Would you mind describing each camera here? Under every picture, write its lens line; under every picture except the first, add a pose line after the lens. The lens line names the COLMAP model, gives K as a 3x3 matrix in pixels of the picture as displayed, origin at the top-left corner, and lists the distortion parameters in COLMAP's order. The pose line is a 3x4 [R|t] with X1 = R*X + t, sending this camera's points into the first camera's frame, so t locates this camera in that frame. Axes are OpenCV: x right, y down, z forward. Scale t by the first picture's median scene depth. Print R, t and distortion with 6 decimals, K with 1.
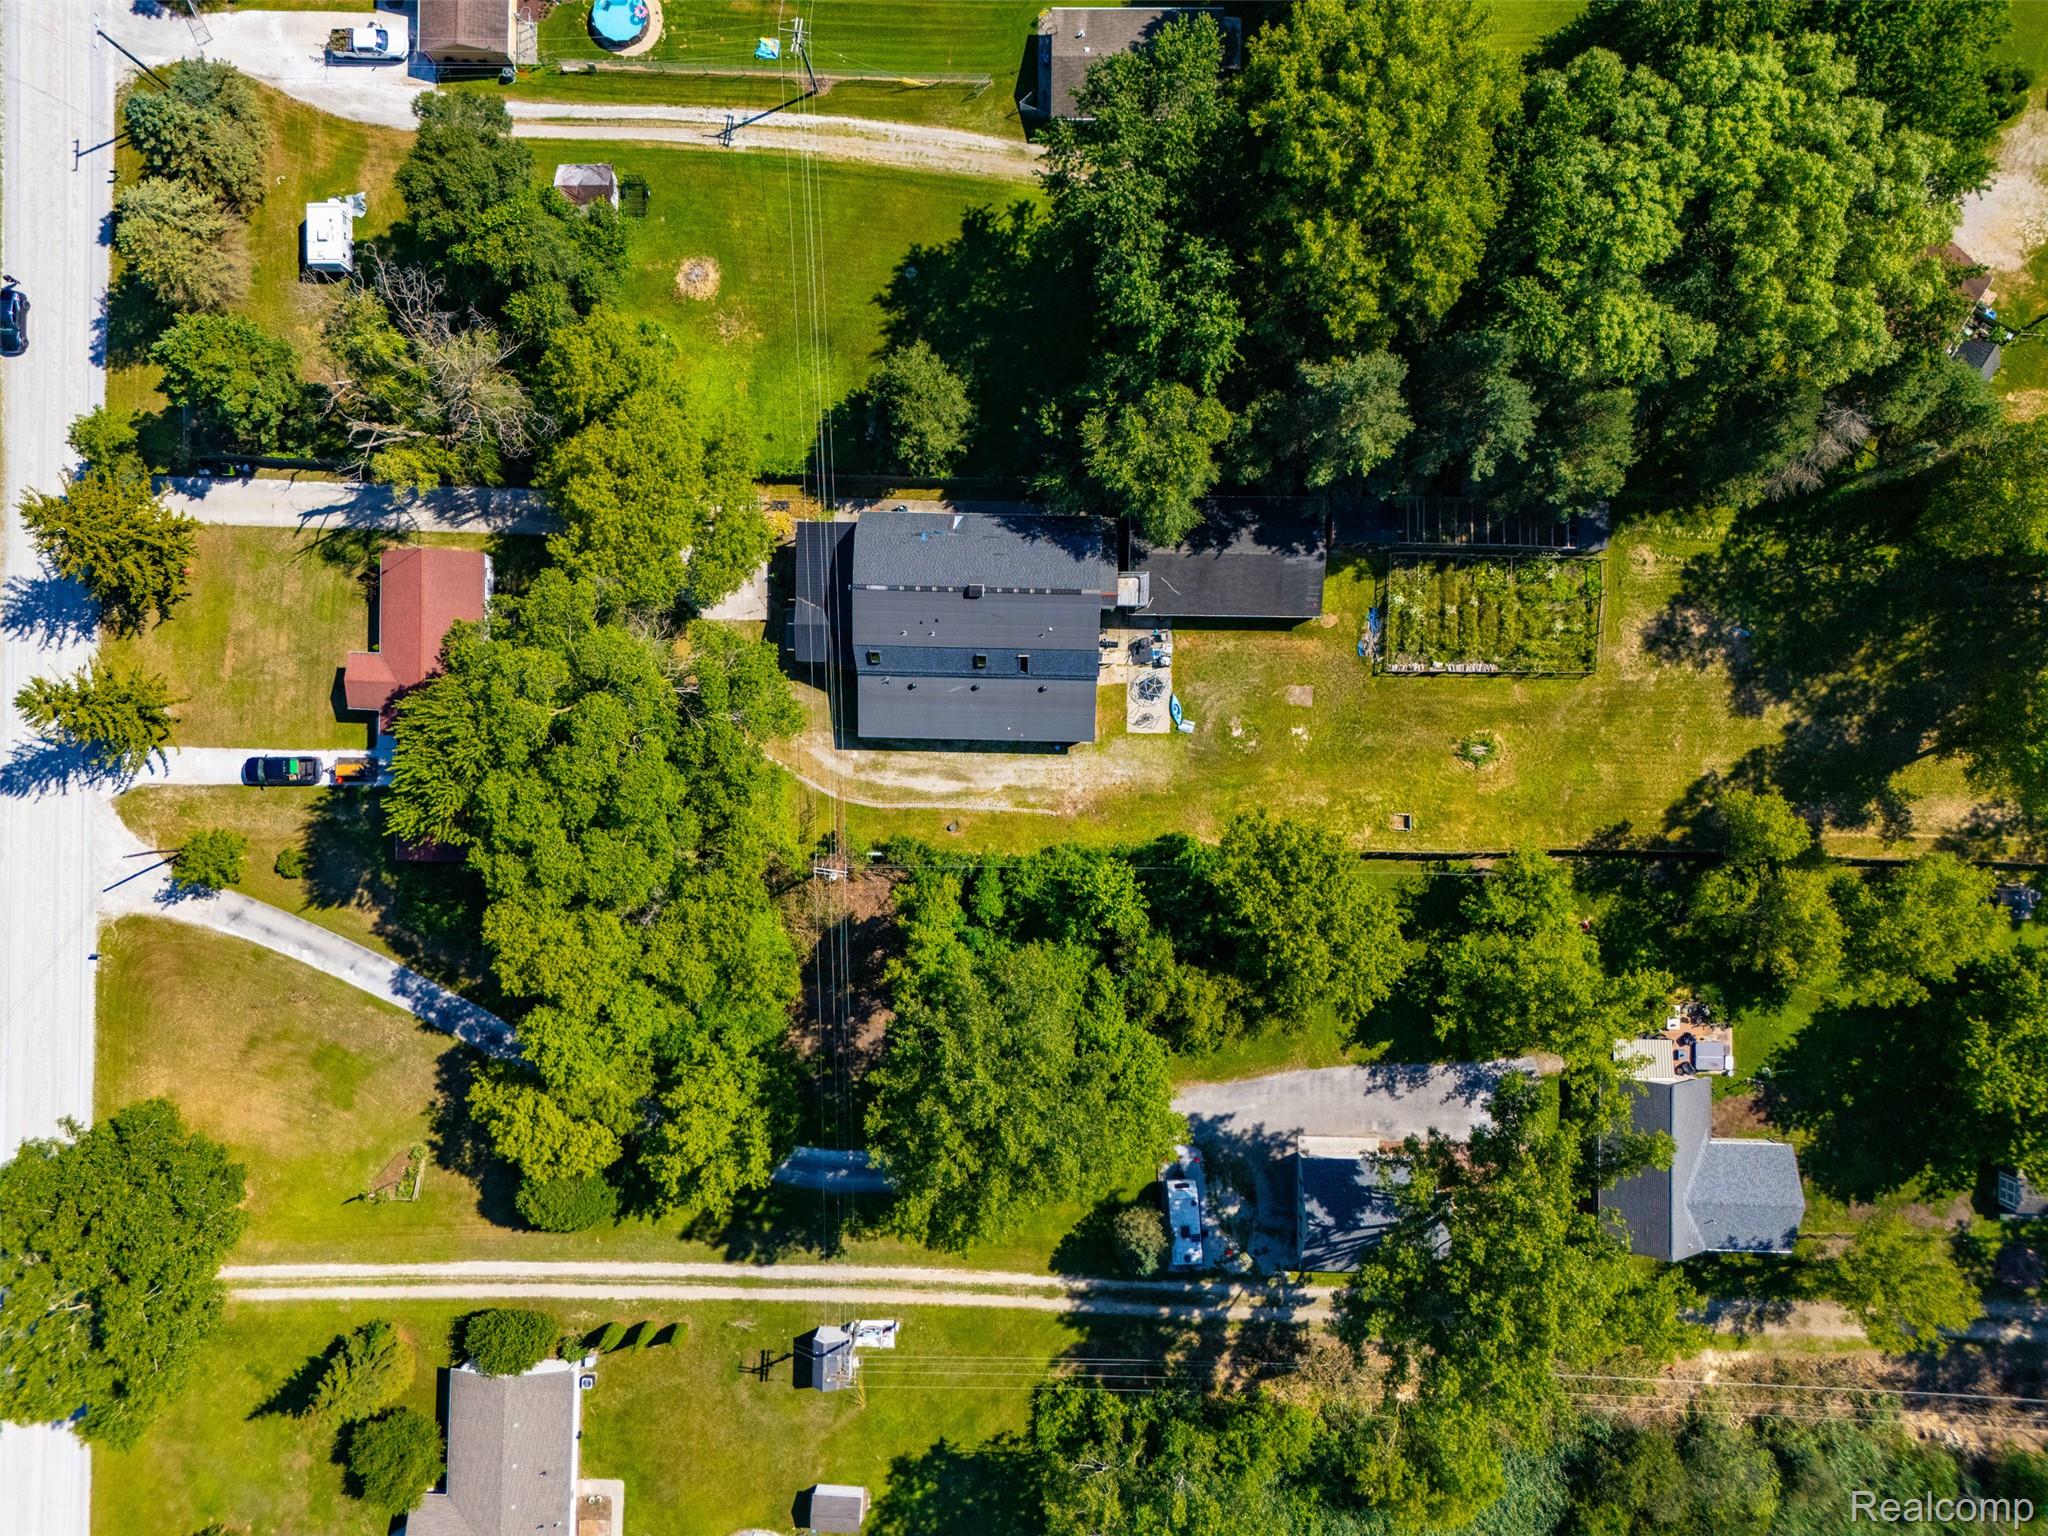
lens RADIAL K [[1521.8, 0, 1032.7], [0, 1521.8, 761.9], [0, 0, 1]] dist [0.093489, -0.111554]
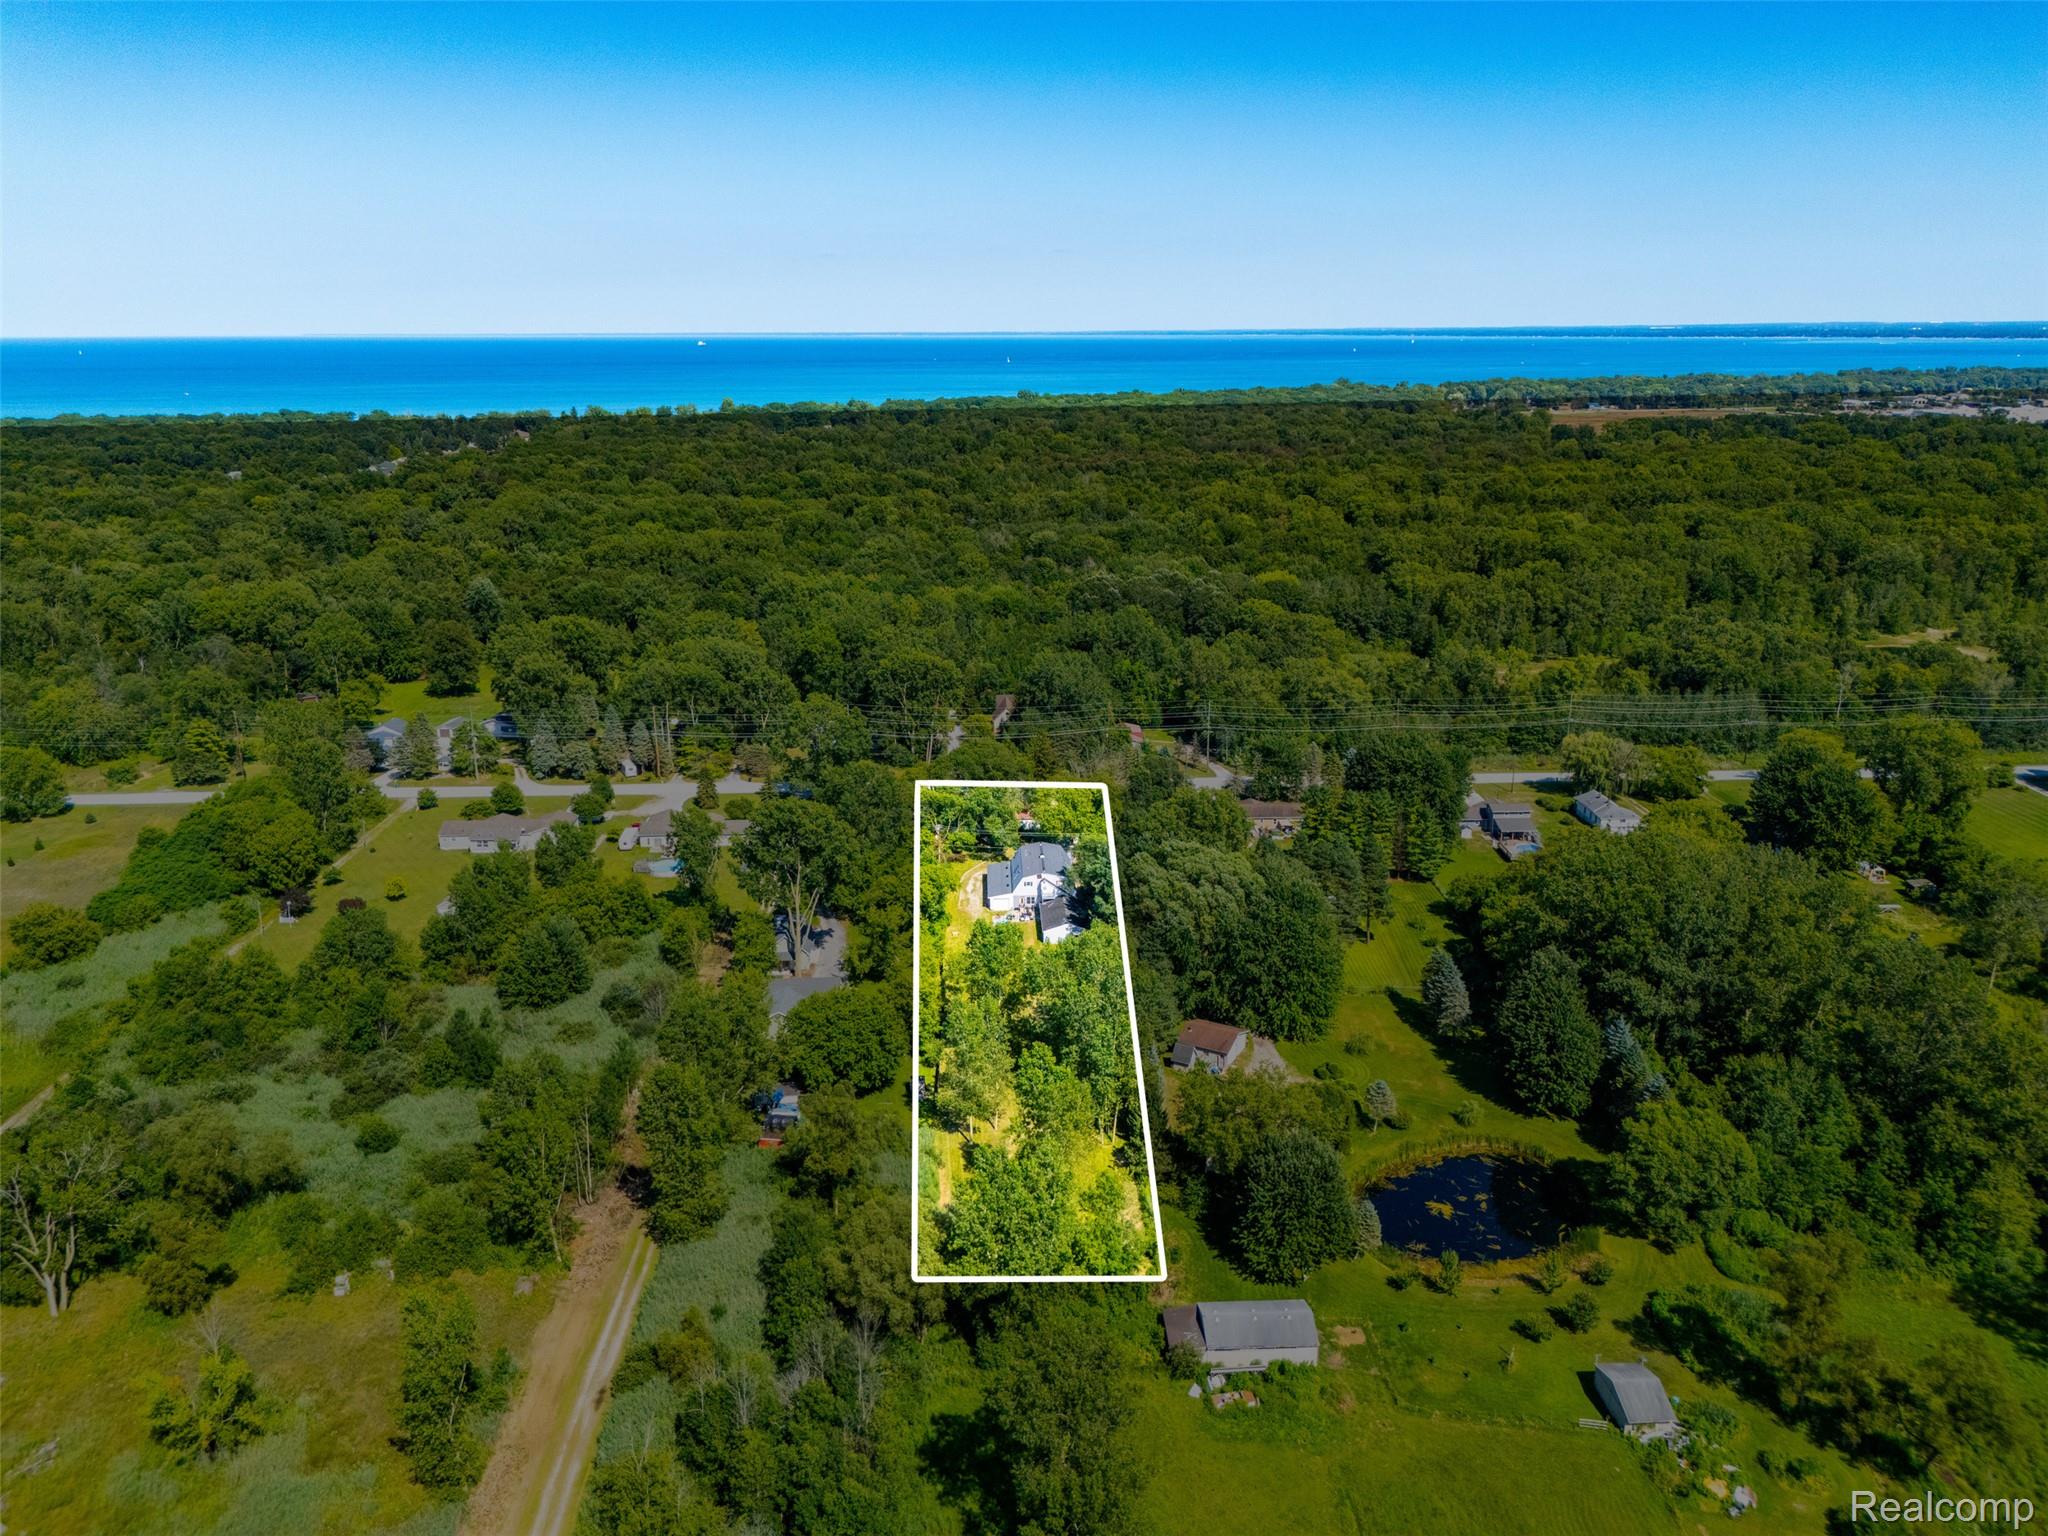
lens RADIAL K [[1521.8, 0, 1032.7], [0, 1521.8, 761.9], [0, 0, 1]] dist [0.093489, -0.111554]
pose [[0.055332, 0.293286, -0.954422, 2.312682], [-0.998422, 0.007116, -0.055696, 0.049451], [-0.009544, 0.955998, 0.293217, 0.049996]]
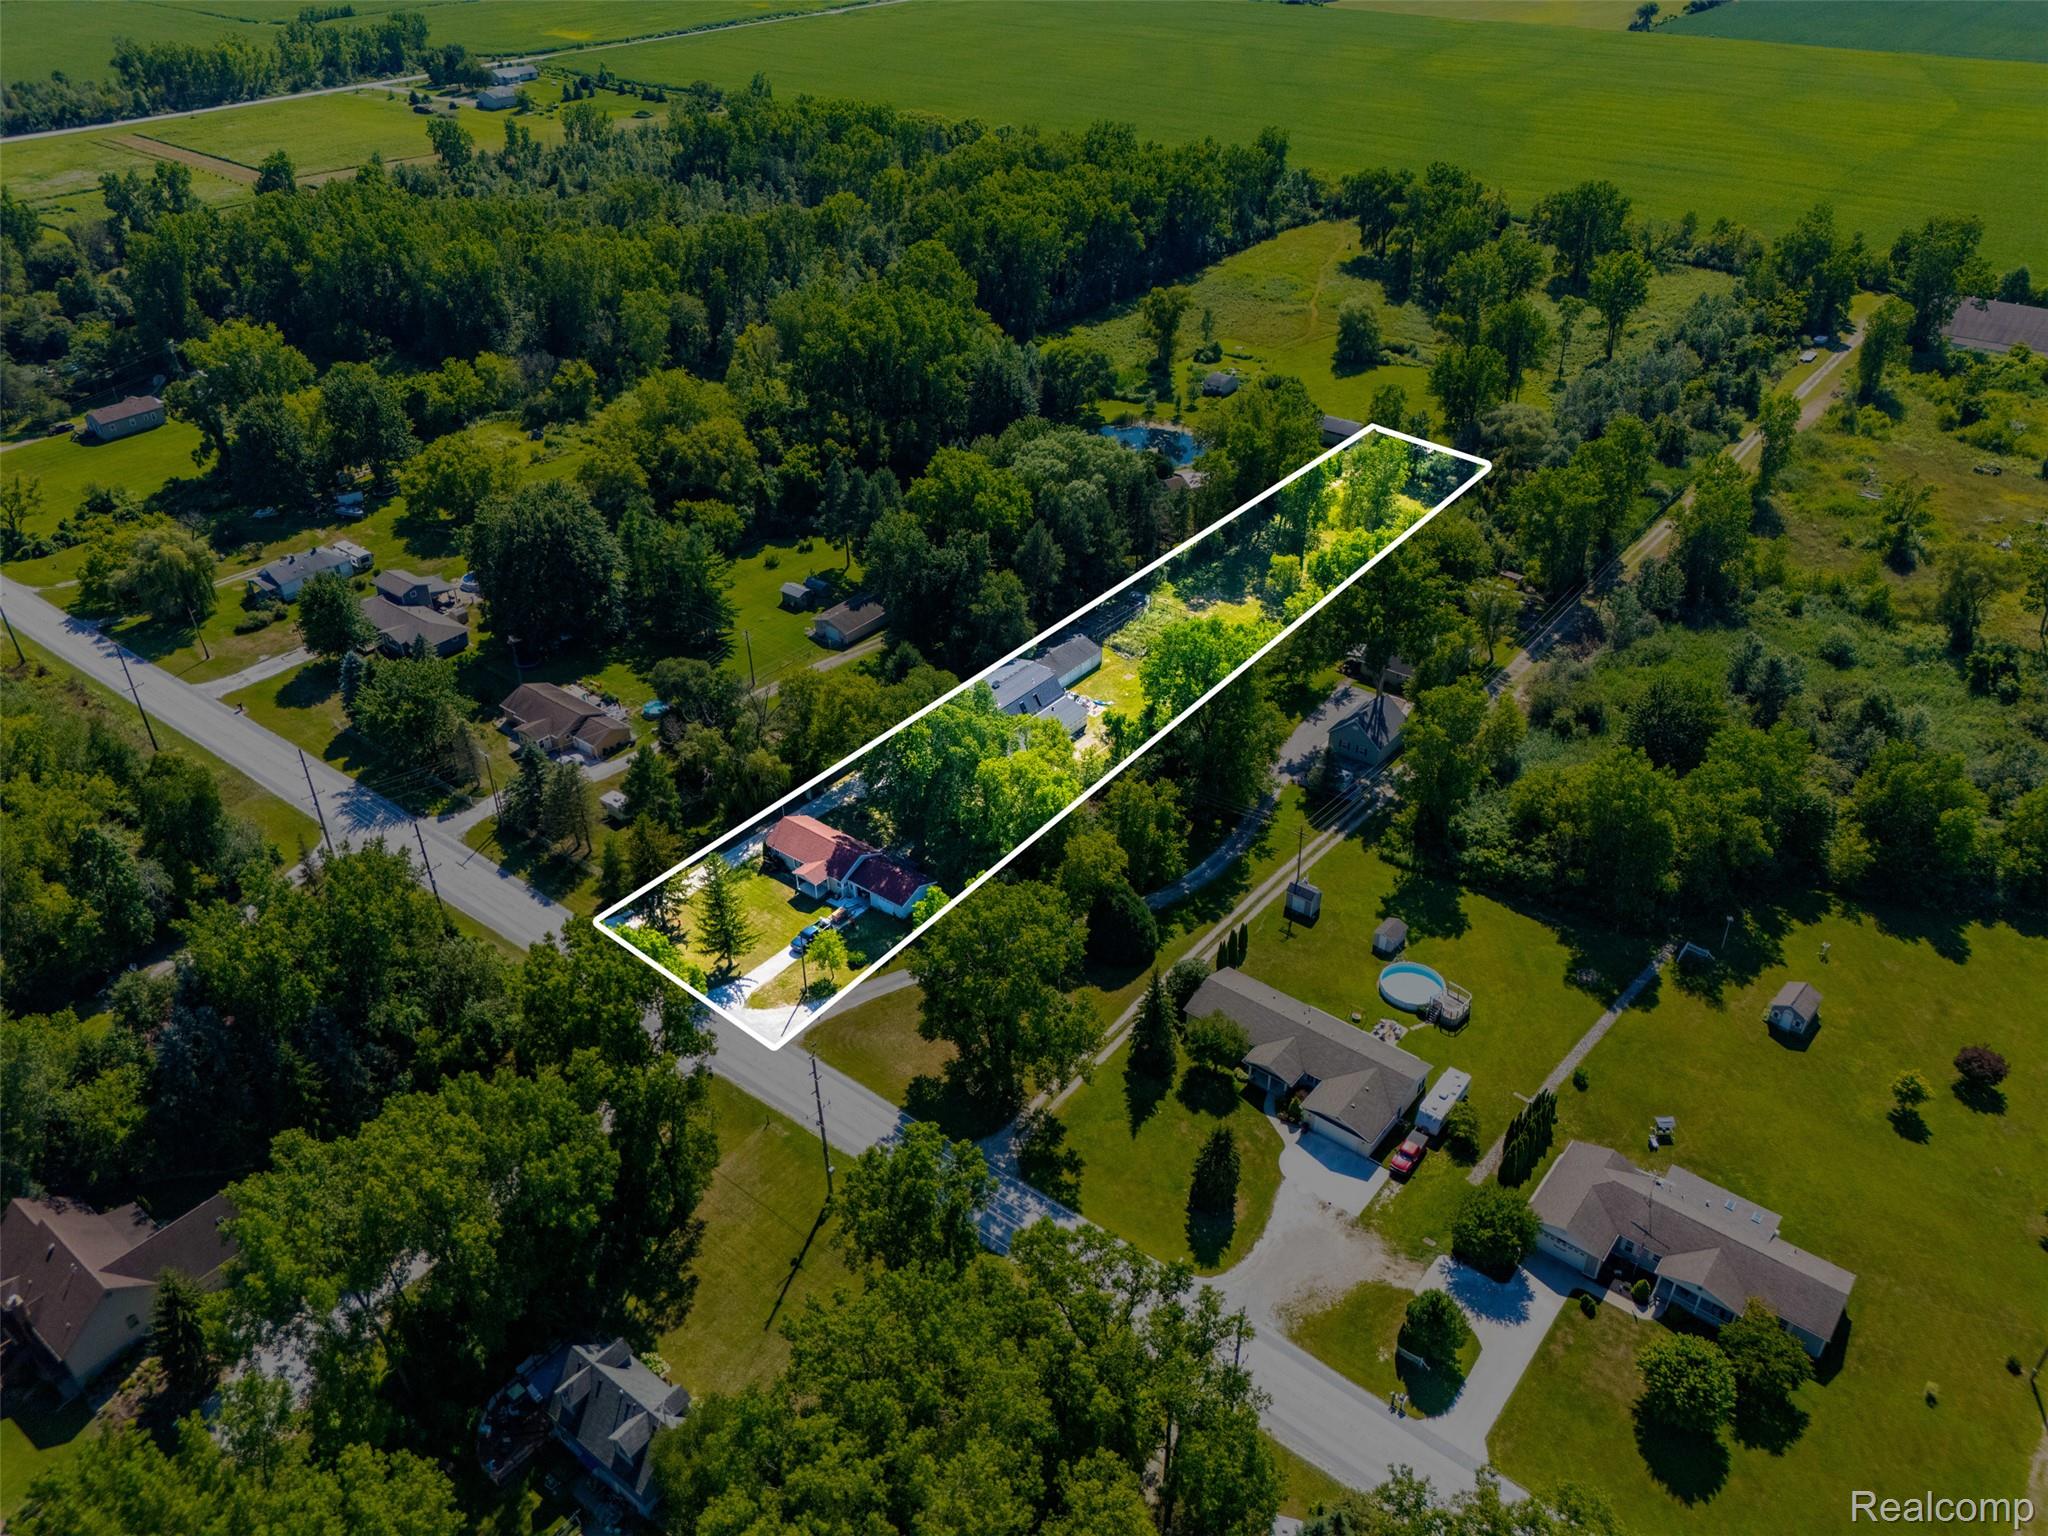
lens RADIAL K [[1521.8, 0, 1032.7], [0, 1521.8, 761.9], [0, 0, 1]] dist [0.093489, -0.111554]
pose [[0.603571, -0.426597, 0.673585, -1.328320], [0.797295, 0.317877, -0.513103, 0.941470], [0.004771, 0.846740, 0.531985, 0.001920]]
